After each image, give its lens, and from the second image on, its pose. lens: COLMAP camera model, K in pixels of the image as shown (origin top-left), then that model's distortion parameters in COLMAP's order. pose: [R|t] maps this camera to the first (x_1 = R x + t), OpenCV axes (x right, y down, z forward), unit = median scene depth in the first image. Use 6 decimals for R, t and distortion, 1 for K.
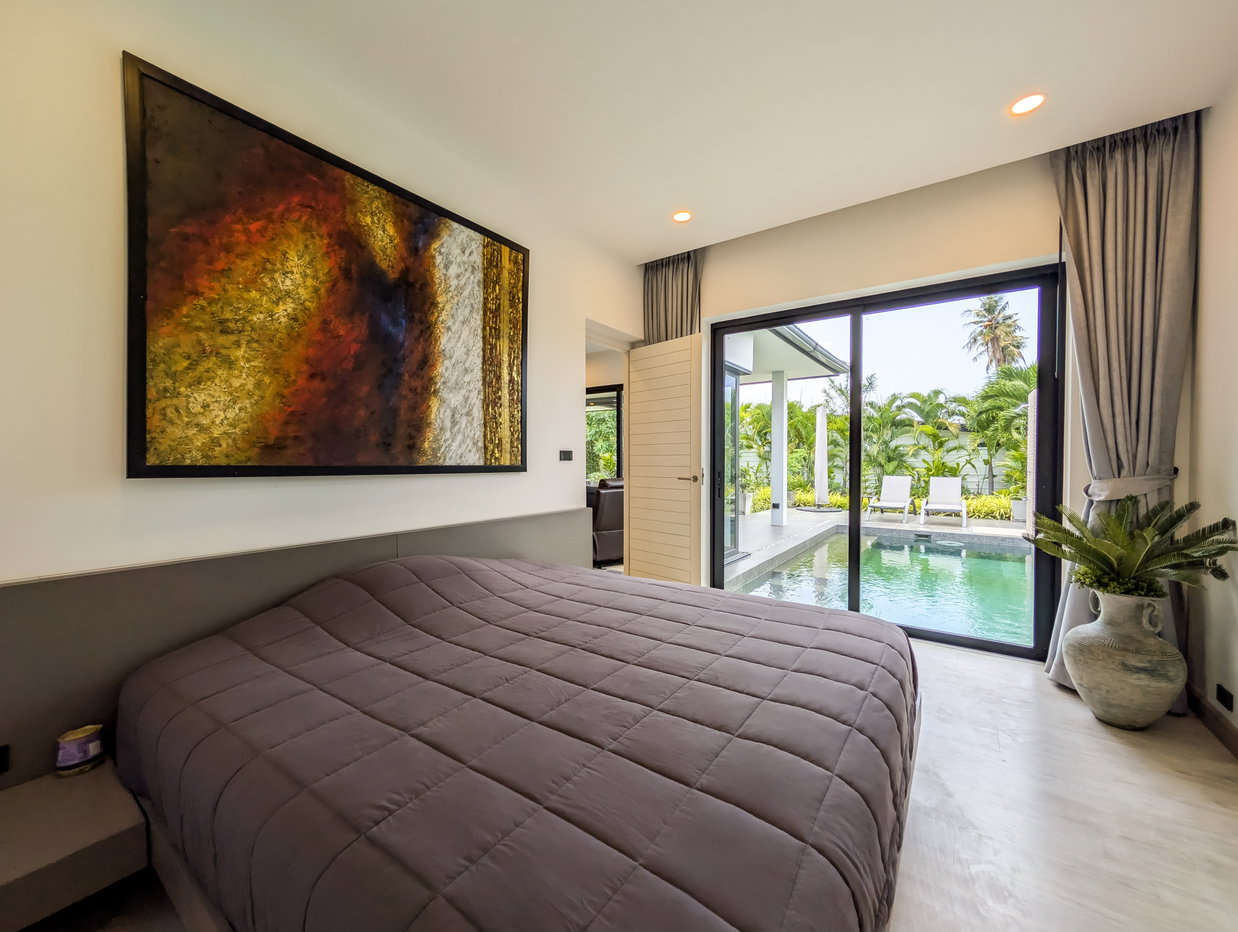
lens RADIAL K [[478.7, 0, 621.8], [0, 478.7, 468.3], [0, 0, 1]] dist [0.000161, 0.000331]
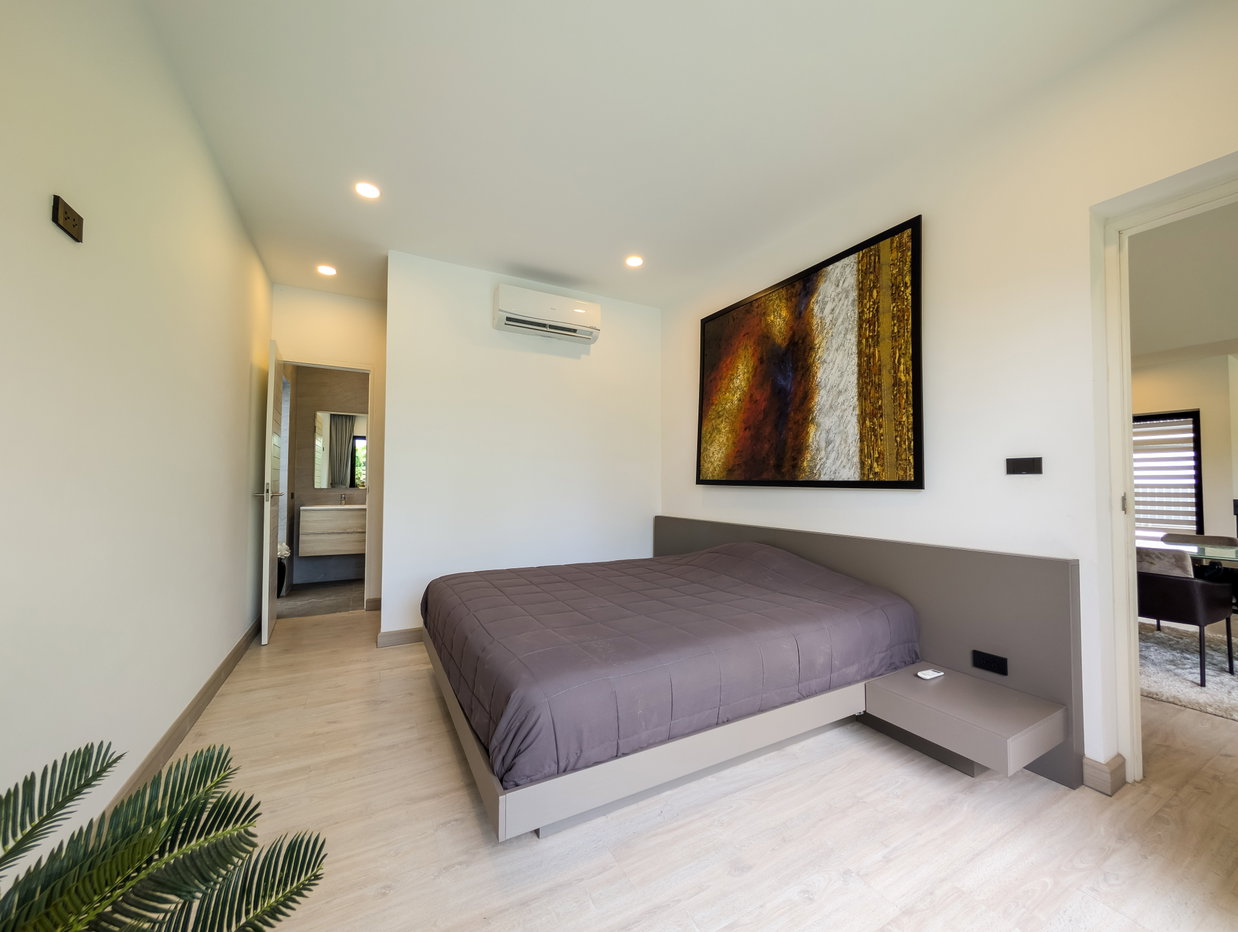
lens RADIAL K [[478.7, 0, 621.7], [0, 478.7, 466.0], [0, 0, 1]] dist [0.000161, 0.000331]
pose [[-0.441532, -0.033790, -0.896609, 0.901292], [-0.018270, 0.999422, -0.028668, 0.001163], [0.897060, 0.003723, -0.441894, 1.102537]]
